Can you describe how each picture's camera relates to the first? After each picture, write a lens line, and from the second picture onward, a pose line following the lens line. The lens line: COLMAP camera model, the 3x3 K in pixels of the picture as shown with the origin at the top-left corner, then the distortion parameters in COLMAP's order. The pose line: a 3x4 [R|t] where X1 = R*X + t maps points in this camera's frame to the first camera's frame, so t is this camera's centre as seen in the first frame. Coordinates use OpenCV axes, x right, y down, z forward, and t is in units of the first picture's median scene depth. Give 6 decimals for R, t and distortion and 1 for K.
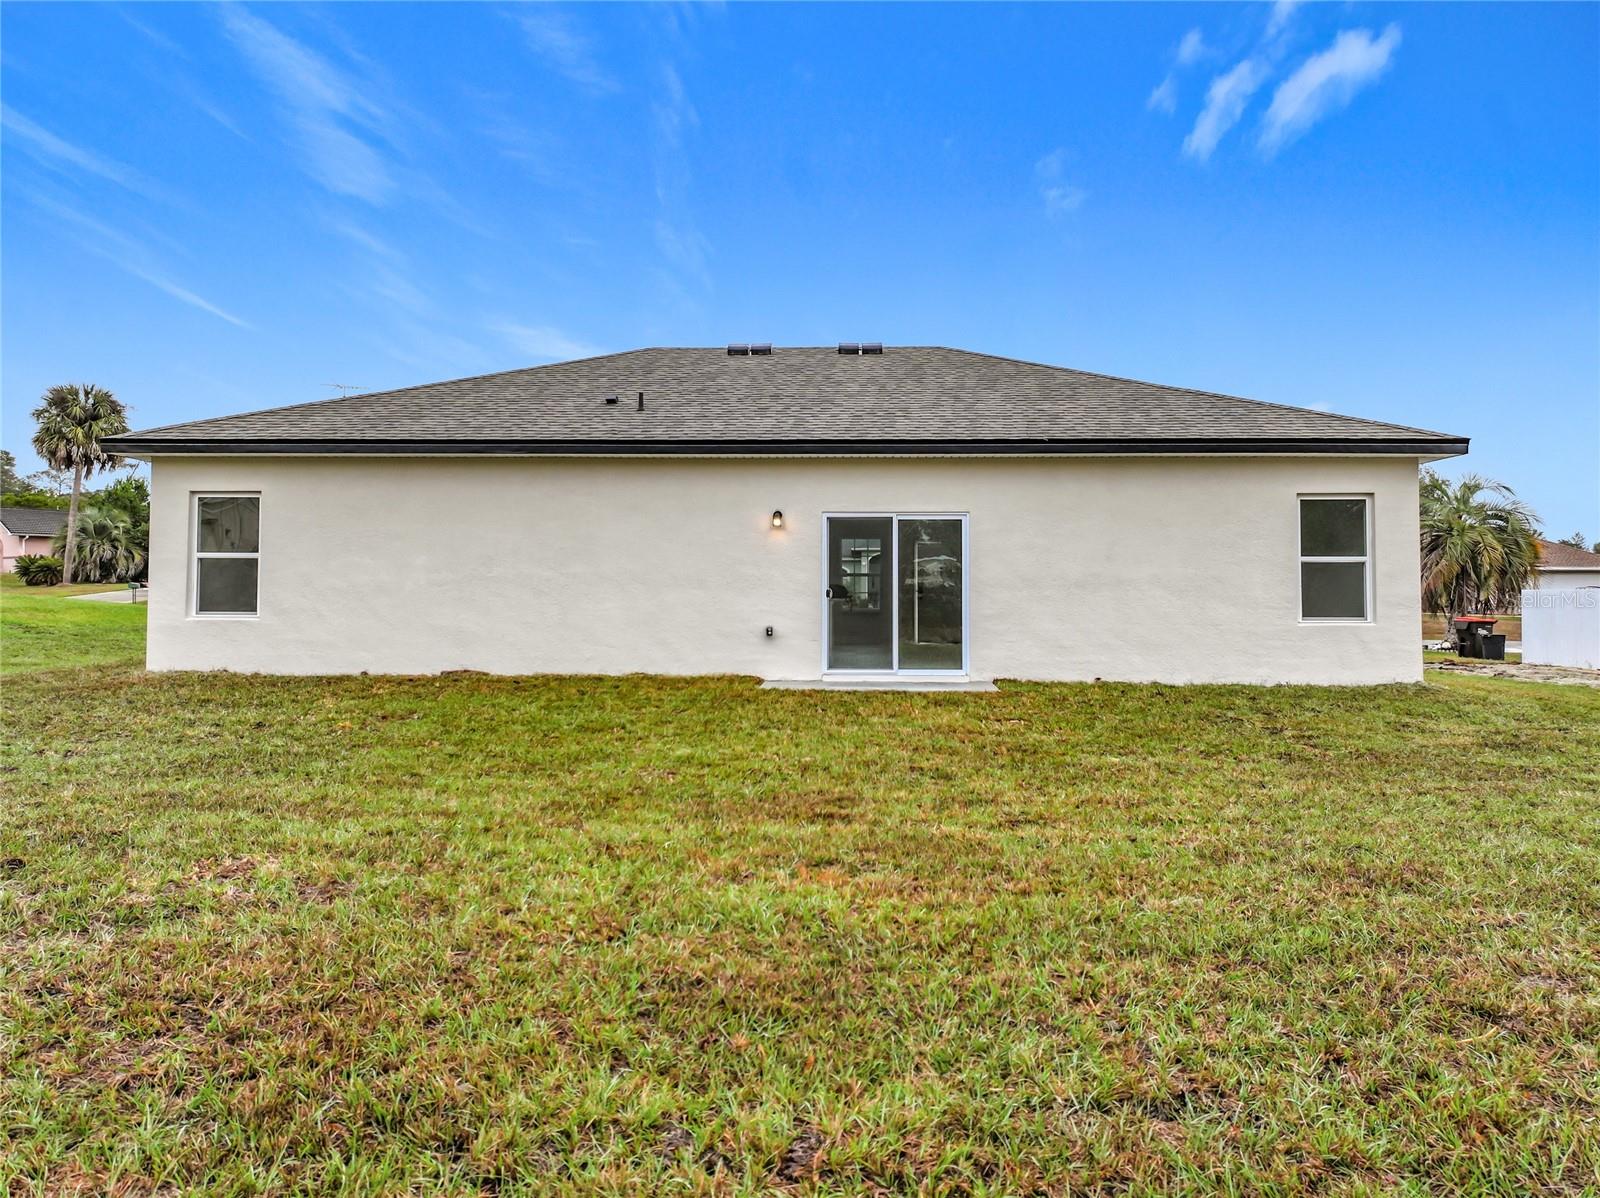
lens RADIAL K [[1154.1, 0, 799.2], [0, 1154.1, 562.4], [0, 0, 1]] dist [-0.003121, 0.002650]
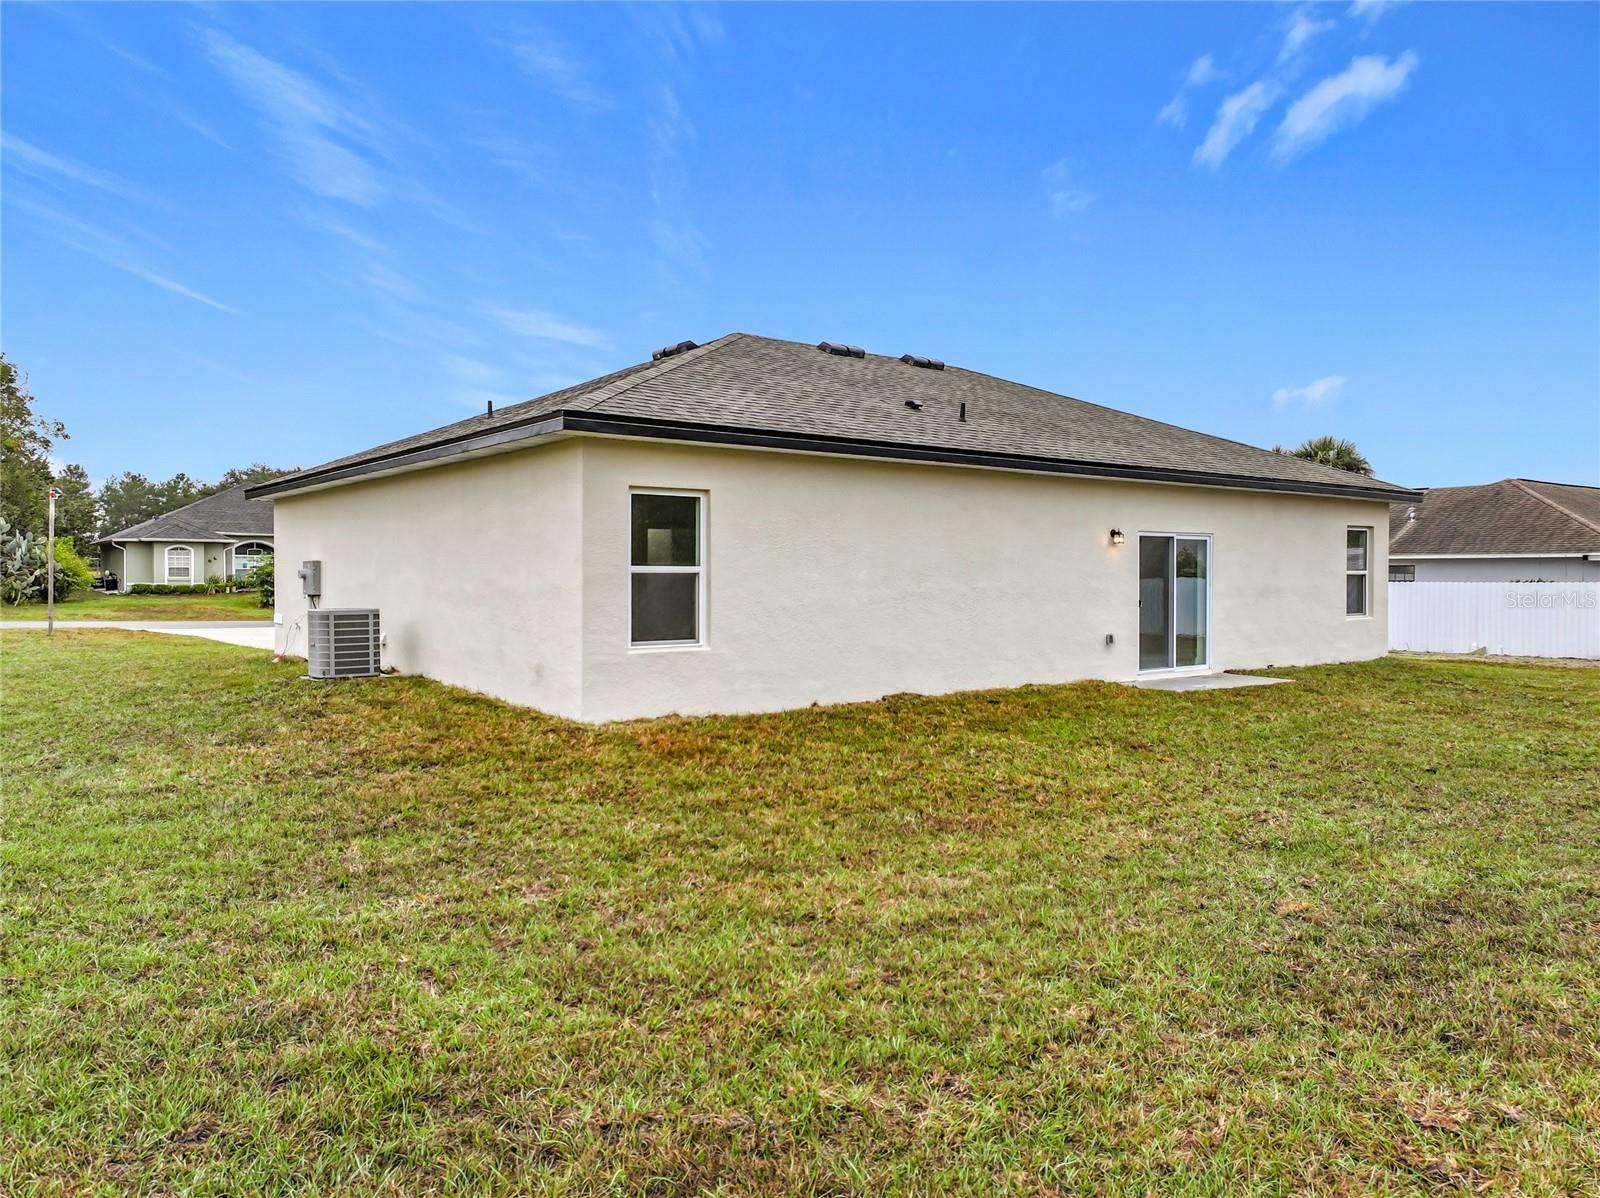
lens RADIAL K [[1113.3, 0, 800.0], [0, 1113.3, 599.0], [0, 0, 1]] dist [0.002334, -0.001453]
pose [[0.788495, -0.016974, 0.614807, -0.901505], [-0.018617, 0.998502, 0.051445, -0.027189], [-0.614759, -0.052010, 0.786998, 0.346959]]
